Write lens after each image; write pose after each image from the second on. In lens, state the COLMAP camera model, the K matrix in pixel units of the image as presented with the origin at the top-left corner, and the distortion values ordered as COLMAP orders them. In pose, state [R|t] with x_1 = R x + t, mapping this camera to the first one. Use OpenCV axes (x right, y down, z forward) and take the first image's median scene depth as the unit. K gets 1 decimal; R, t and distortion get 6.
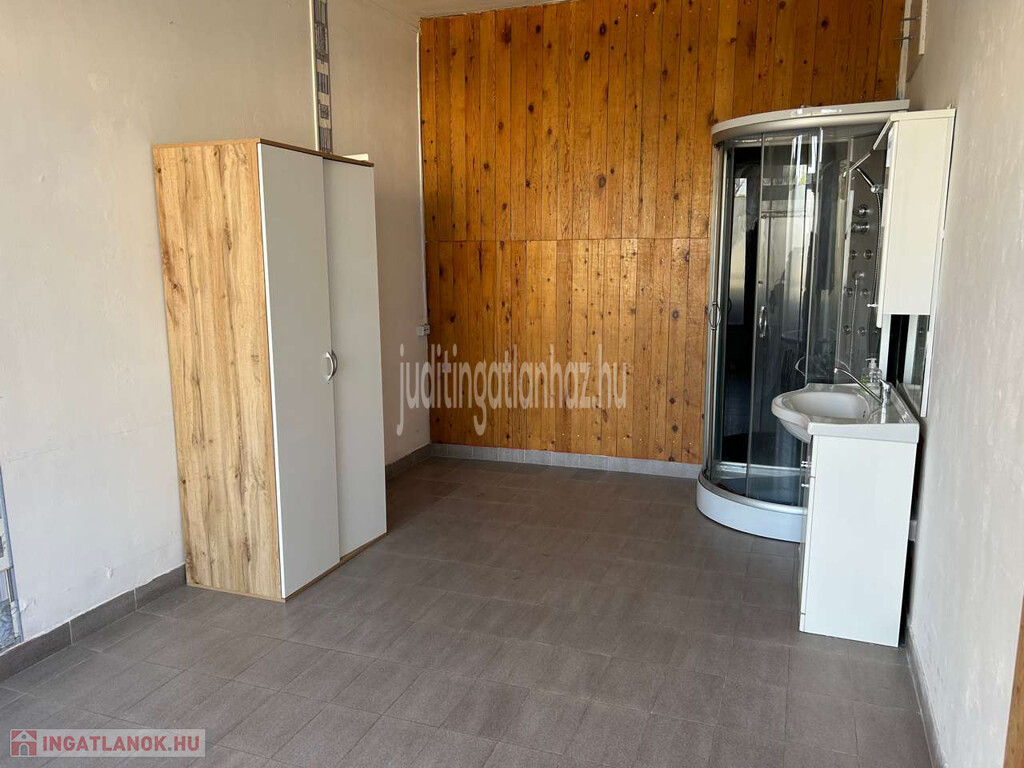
lens RADIAL K [[771.0, 0, 512.6], [0, 771.0, 377.6], [0, 0, 1]] dist [0.063854, -0.072576]
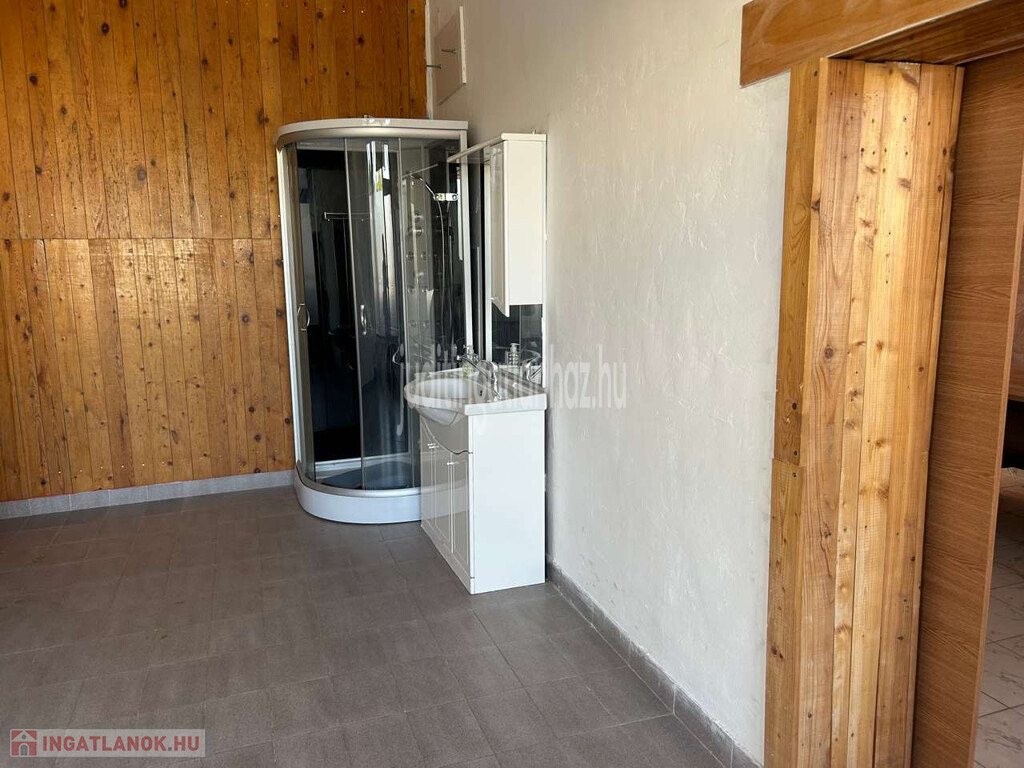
lens RADIAL K [[776.3, 0, 510.4], [0, 776.3, 361.5], [0, 0, 1]] dist [0.087348, -0.072903]
pose [[0.775038, -0.096228, 0.624545, -0.143034], [0.112048, 0.993604, 0.014044, -0.006229], [-0.621902, 0.059094, 0.780863, 0.048524]]
